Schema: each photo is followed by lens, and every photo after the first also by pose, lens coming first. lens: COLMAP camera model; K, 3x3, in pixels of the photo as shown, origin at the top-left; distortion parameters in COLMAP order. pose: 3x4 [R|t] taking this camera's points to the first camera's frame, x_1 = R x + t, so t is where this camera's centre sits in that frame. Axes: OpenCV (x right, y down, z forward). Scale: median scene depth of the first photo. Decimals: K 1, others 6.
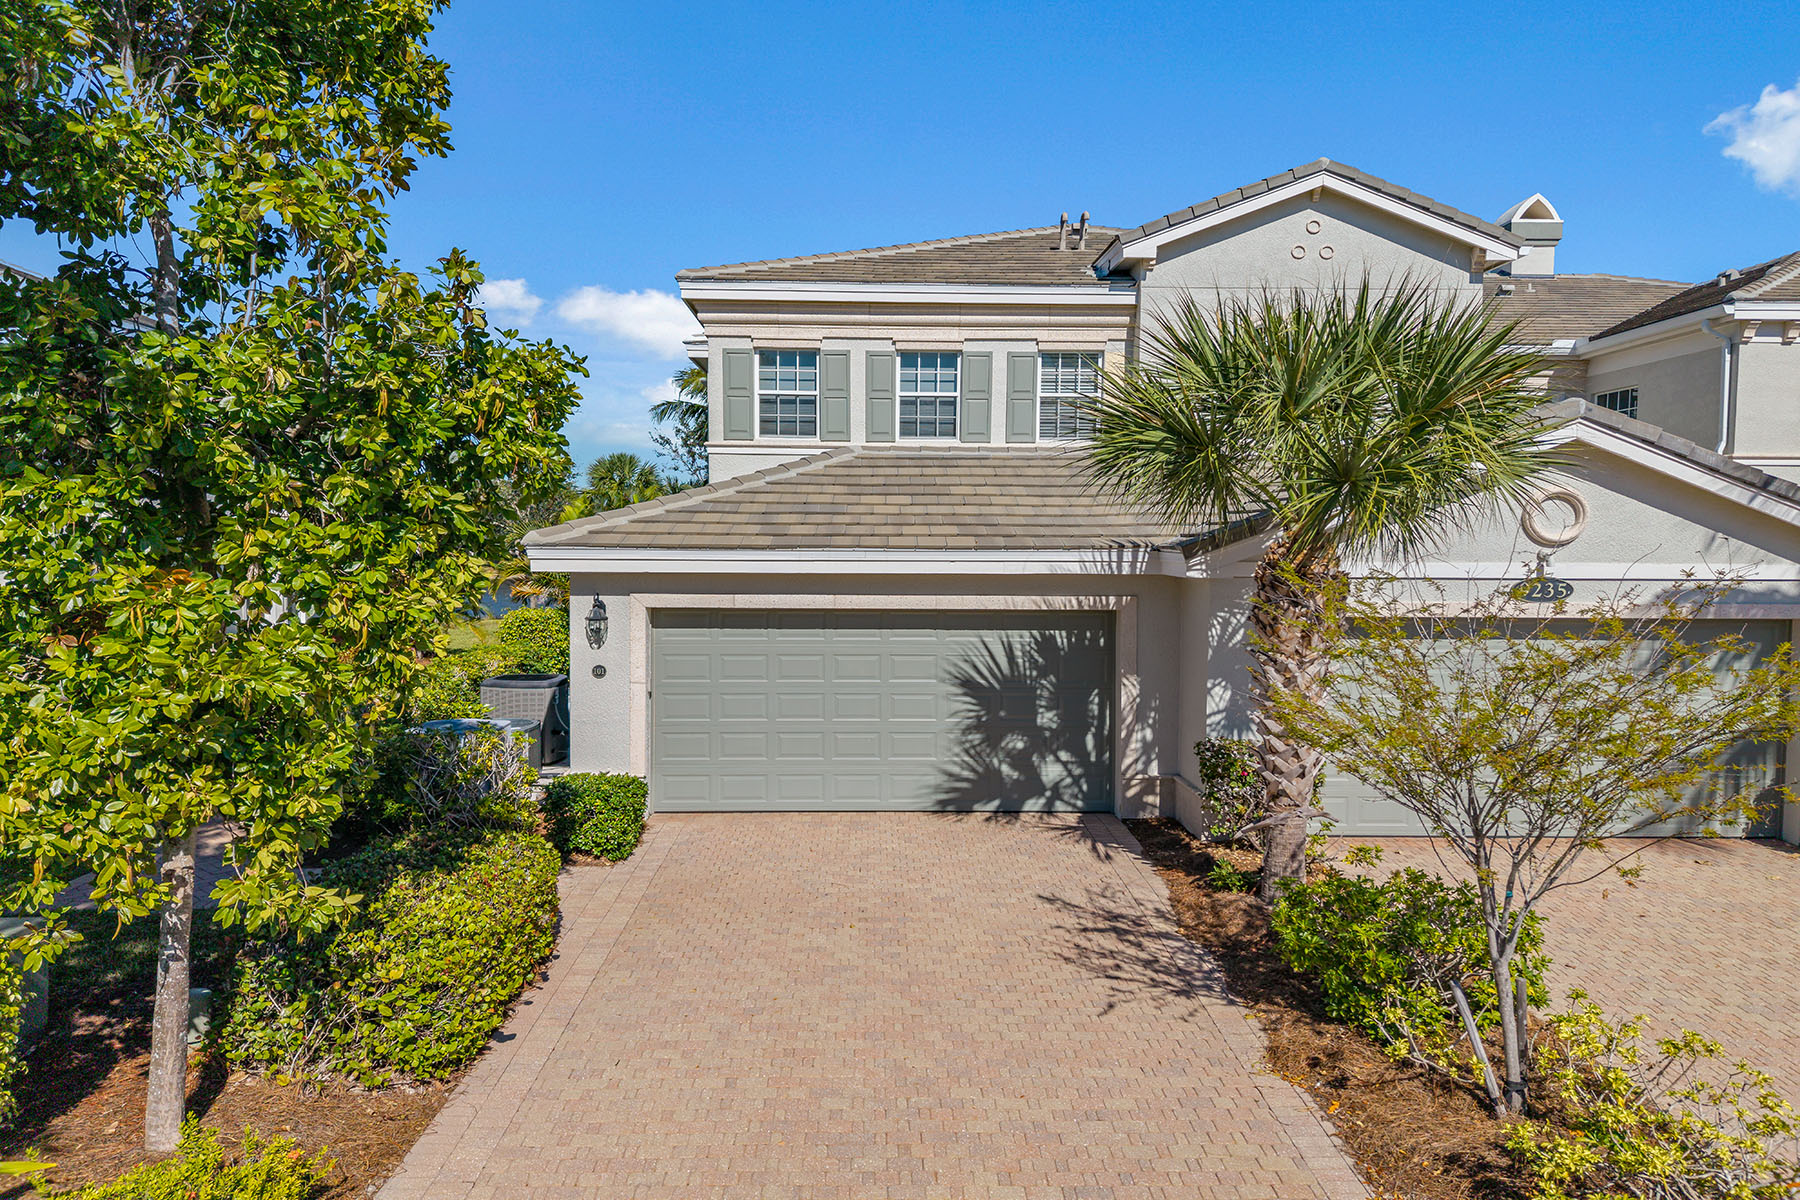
lens RADIAL K [[1219.9, 0, 900.0], [0, 1219.9, 600.0], [0, 0, 1]] dist [0.002147, 0.000227]
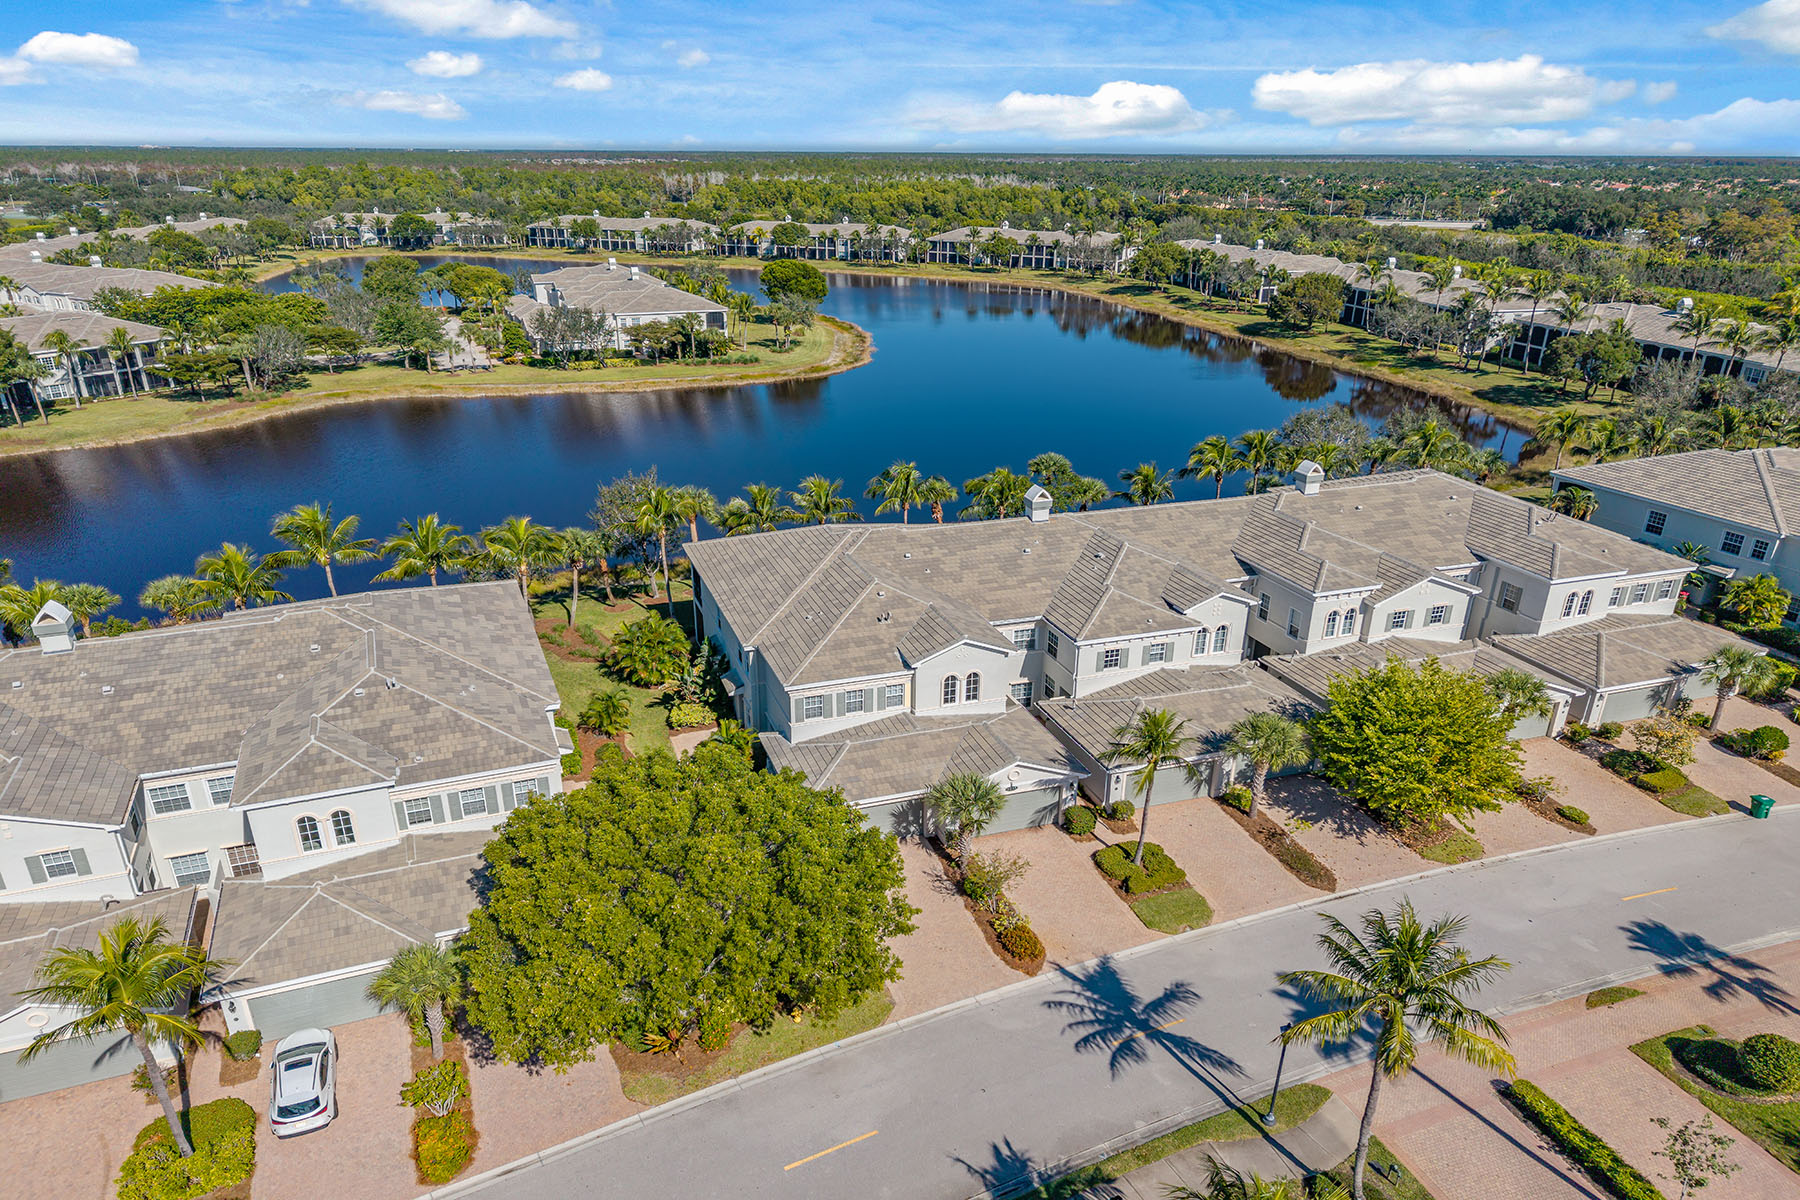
lens RADIAL K [[1219.9, 0, 900.0], [0, 1219.9, 600.0], [0, 0, 1]] dist [0.002147, 0.000227]
pose [[0.953717, -0.106966, 0.281038, -1.140203], [0.017487, 0.952741, 0.303280, -2.117272], [-0.300197, -0.284329, 0.910516, -2.983470]]
